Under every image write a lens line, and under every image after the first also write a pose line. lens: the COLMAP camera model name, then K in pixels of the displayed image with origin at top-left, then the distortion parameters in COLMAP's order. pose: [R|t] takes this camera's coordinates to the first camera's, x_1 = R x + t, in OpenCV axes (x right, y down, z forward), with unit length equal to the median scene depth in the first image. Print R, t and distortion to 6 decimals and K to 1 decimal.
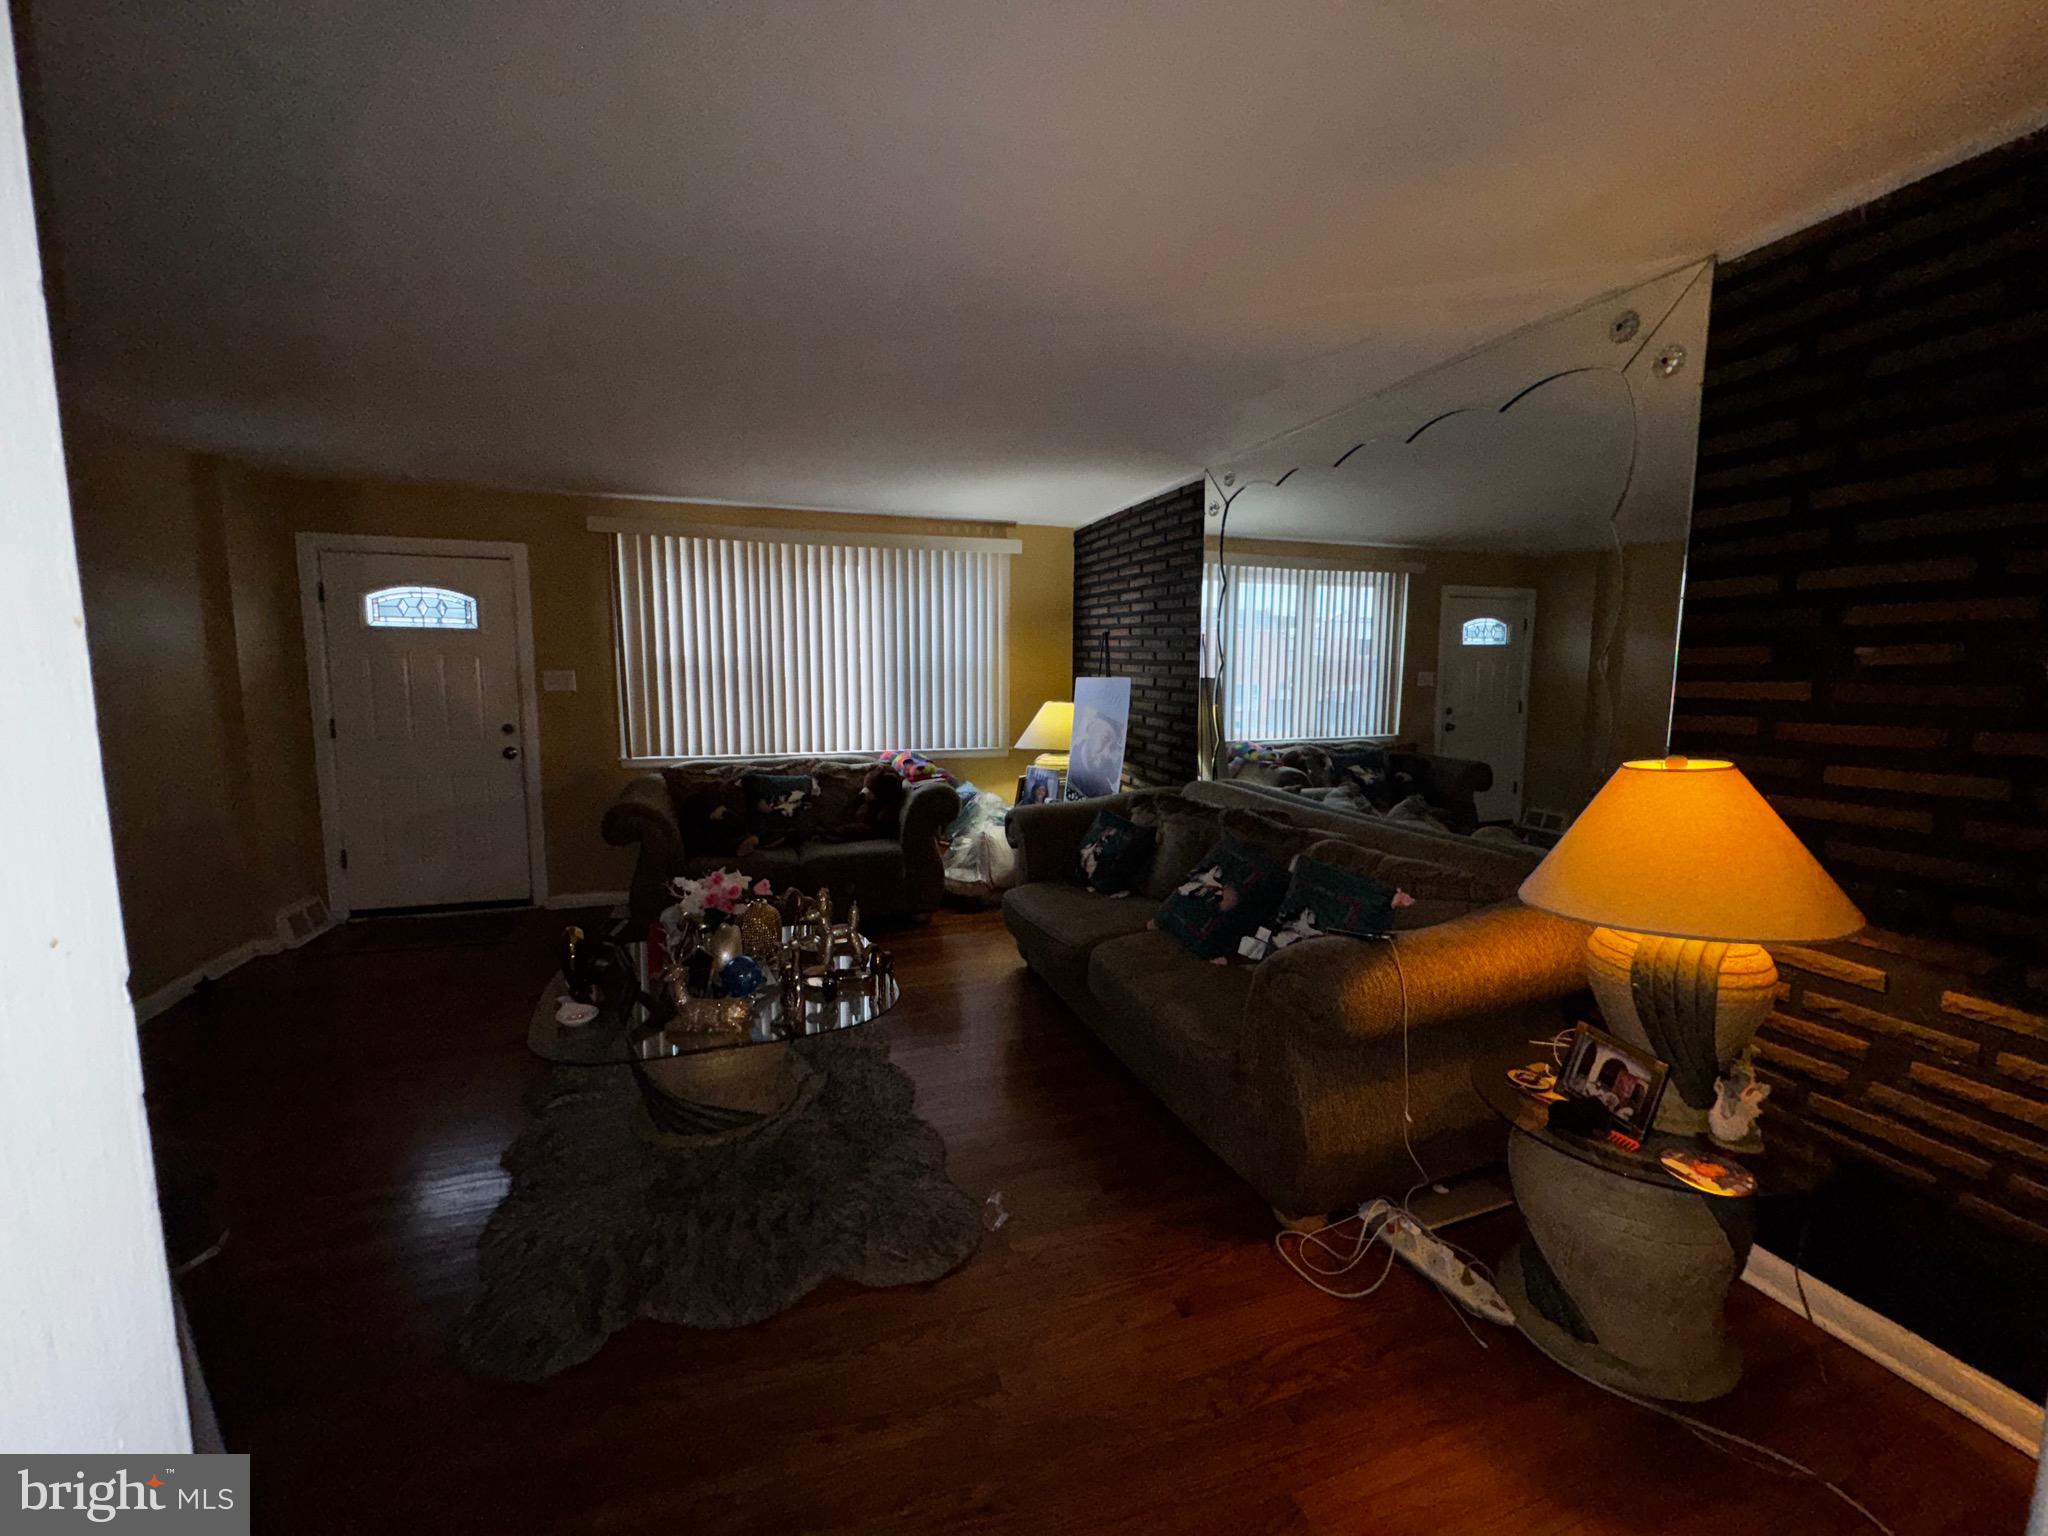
lens RADIAL K [[818.5, 0, 1023.6], [0, 818.5, 764.8], [0, 0, 1]] dist [-0.001597, 0.000475]
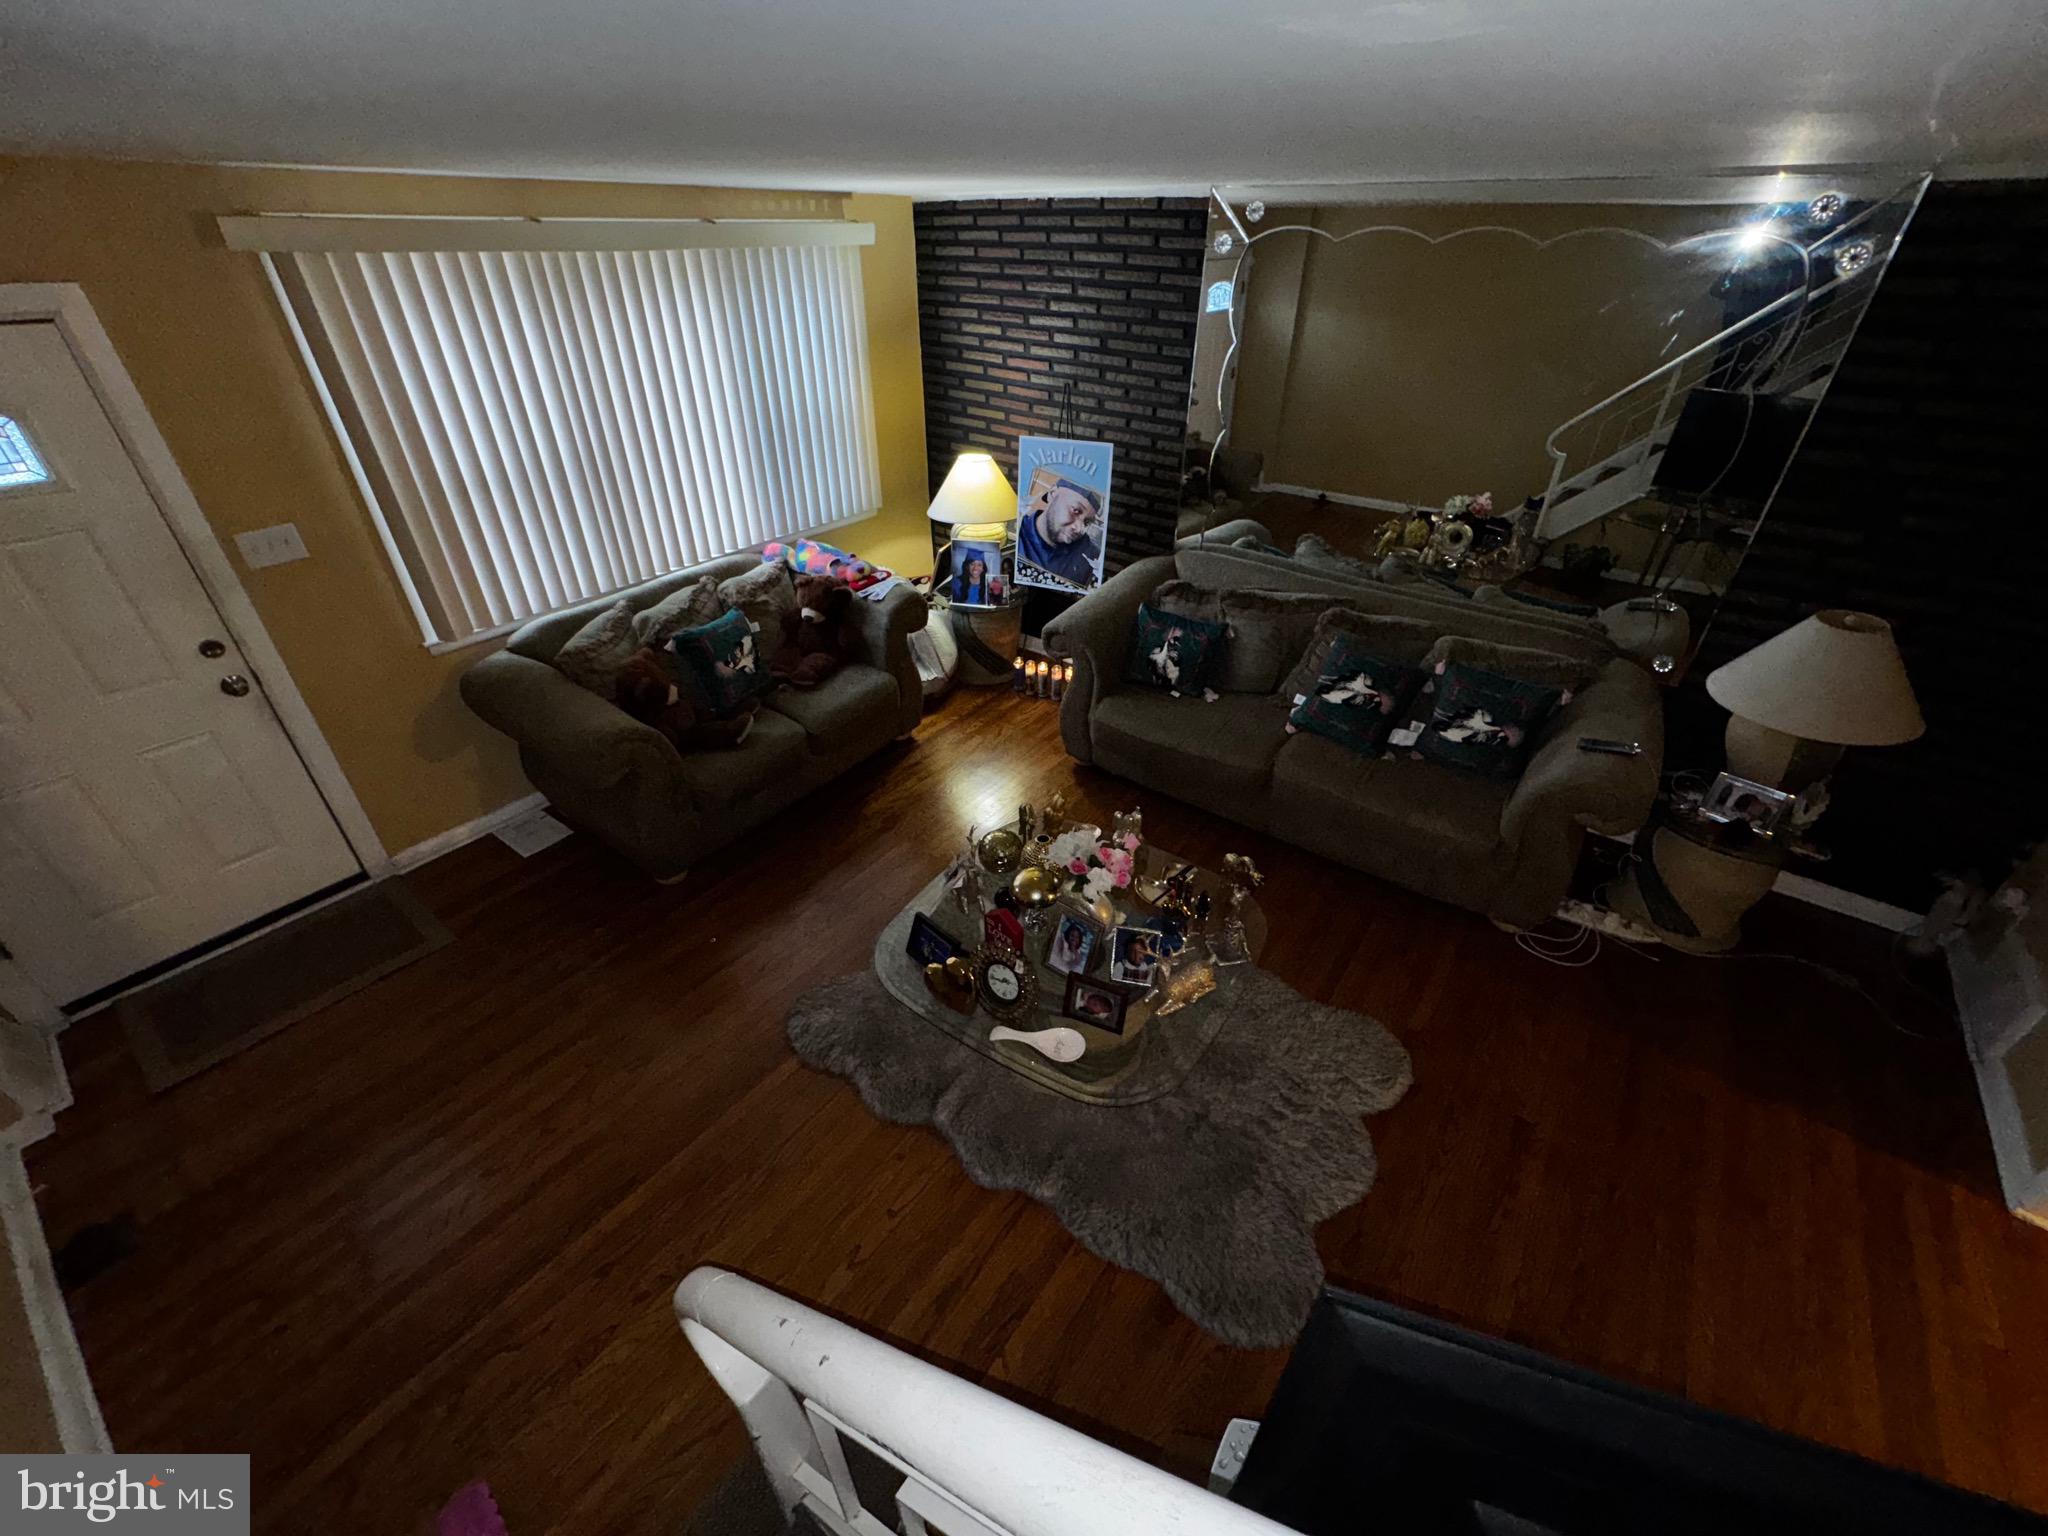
lens RADIAL K [[818.5, 0, 1025.9], [0, 818.5, 767.0], [0, 0, 1]] dist [-0.001597, 0.000475]
pose [[0.827447, -0.308993, 0.468886, -0.615848], [0.066811, 0.883236, 0.464145, -0.273250], [-0.557555, -0.352729, 0.751475, 0.291558]]
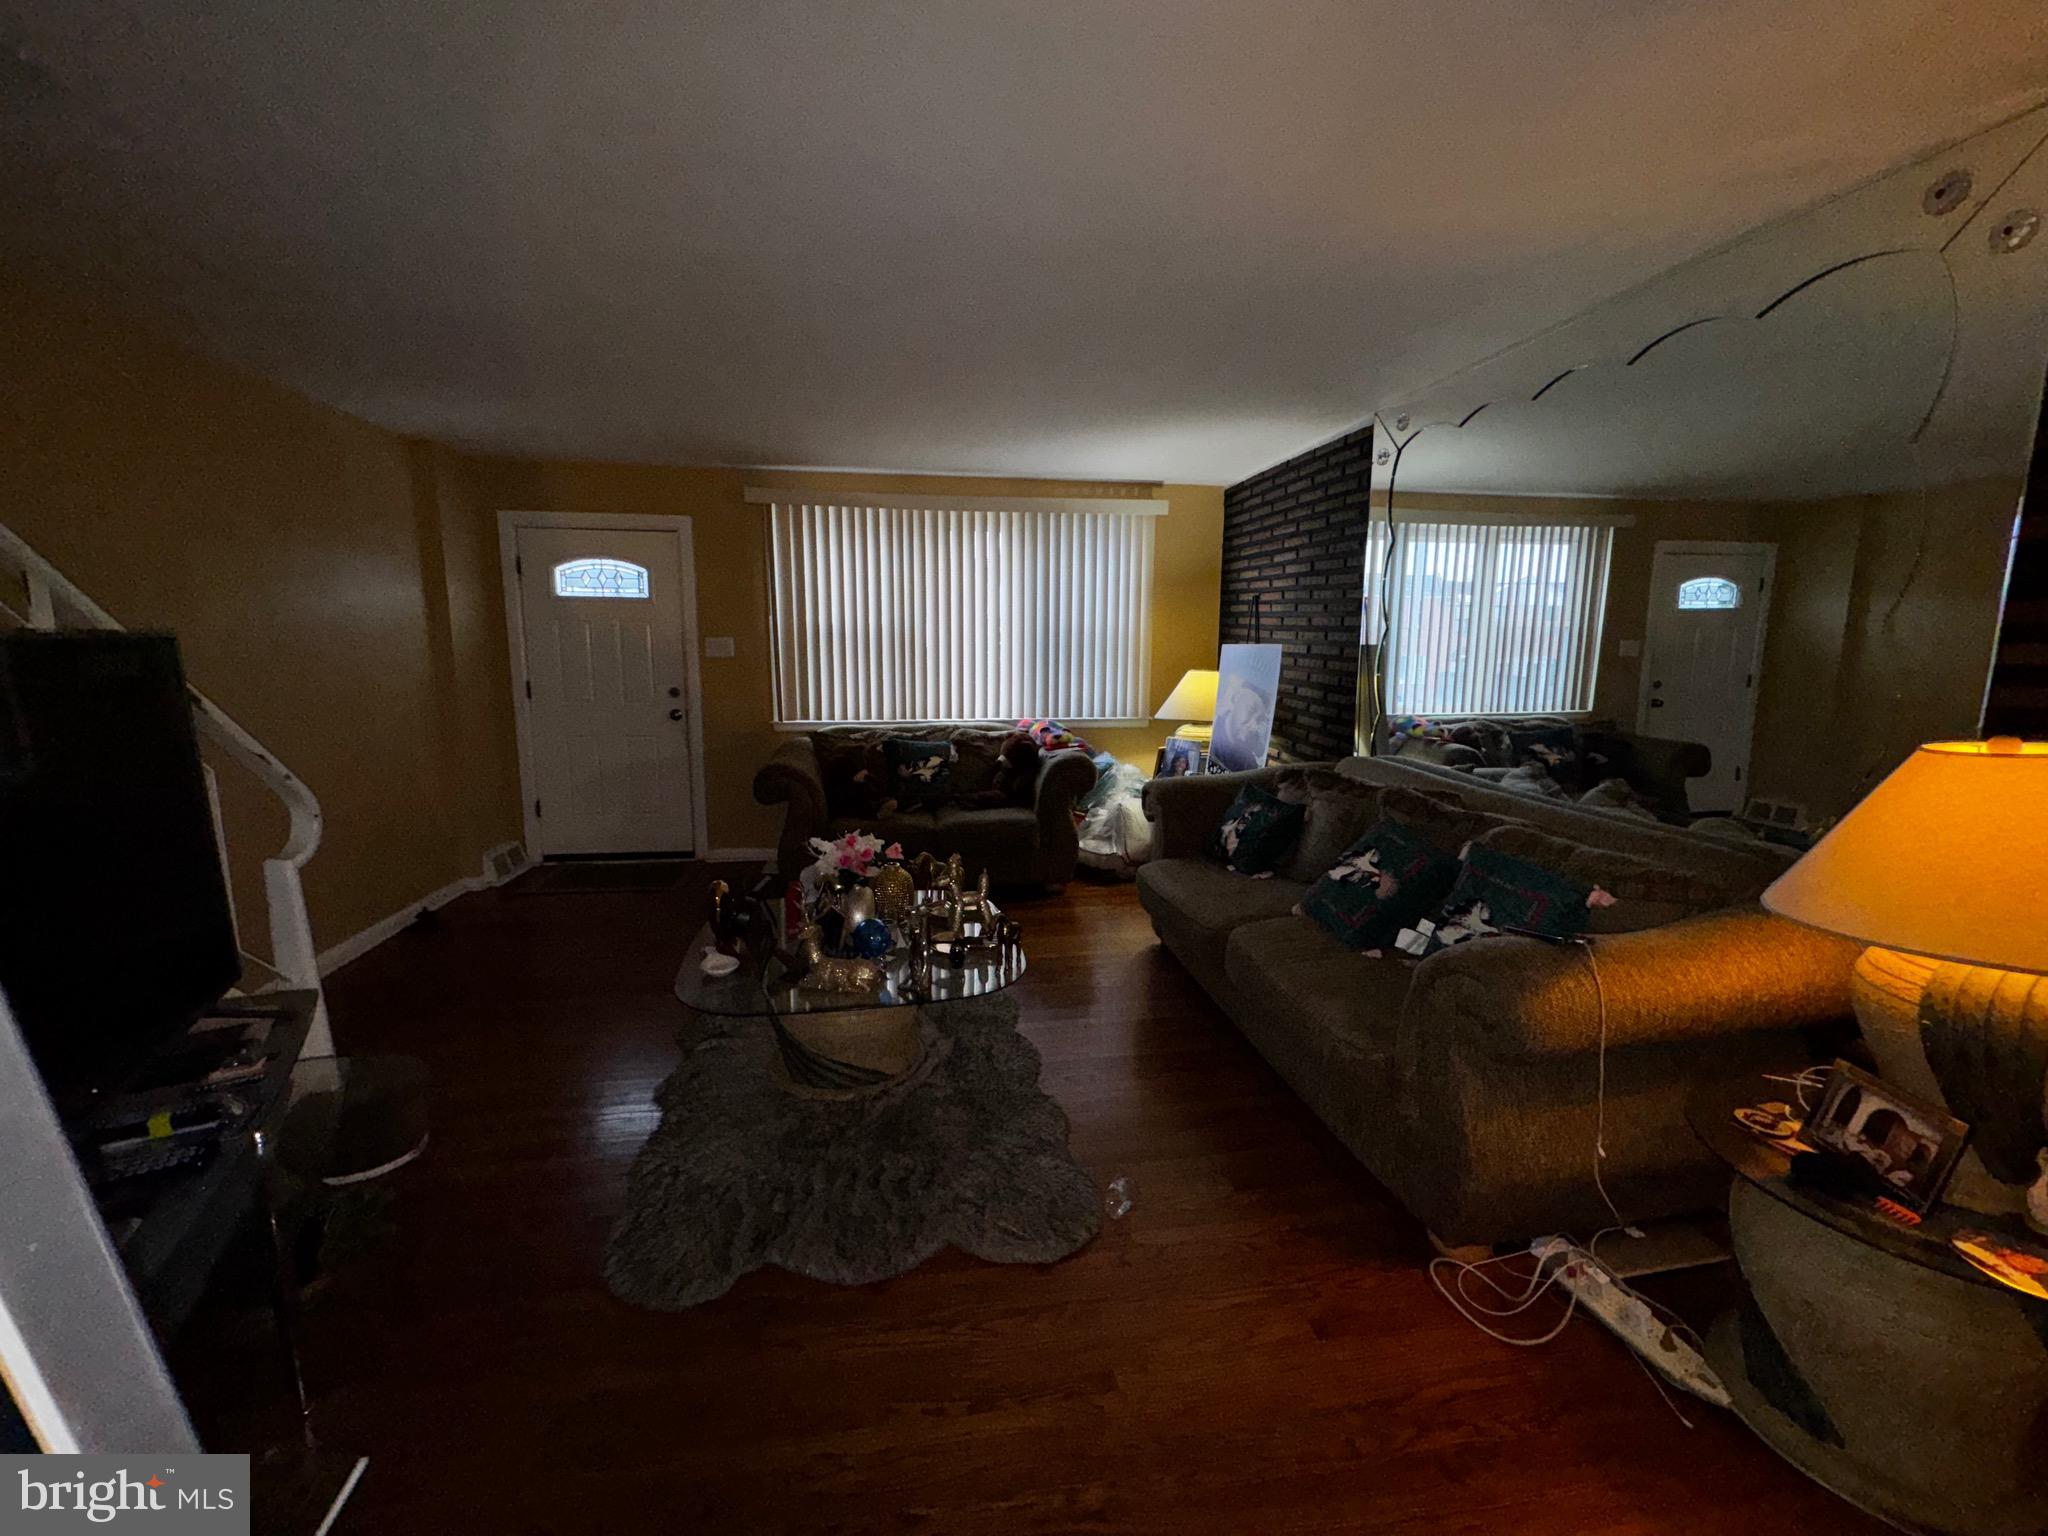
lens RADIAL K [[818.5, 0, 1023.6], [0, 818.5, 764.6], [0, 0, 1]] dist [-0.001597, 0.000475]
pose [[0.984987, 0.026421, -0.170597, 0.004029], [-0.020422, 0.999113, 0.036822, 0.002787], [0.171418, -0.032785, 0.984653, 0.032278]]
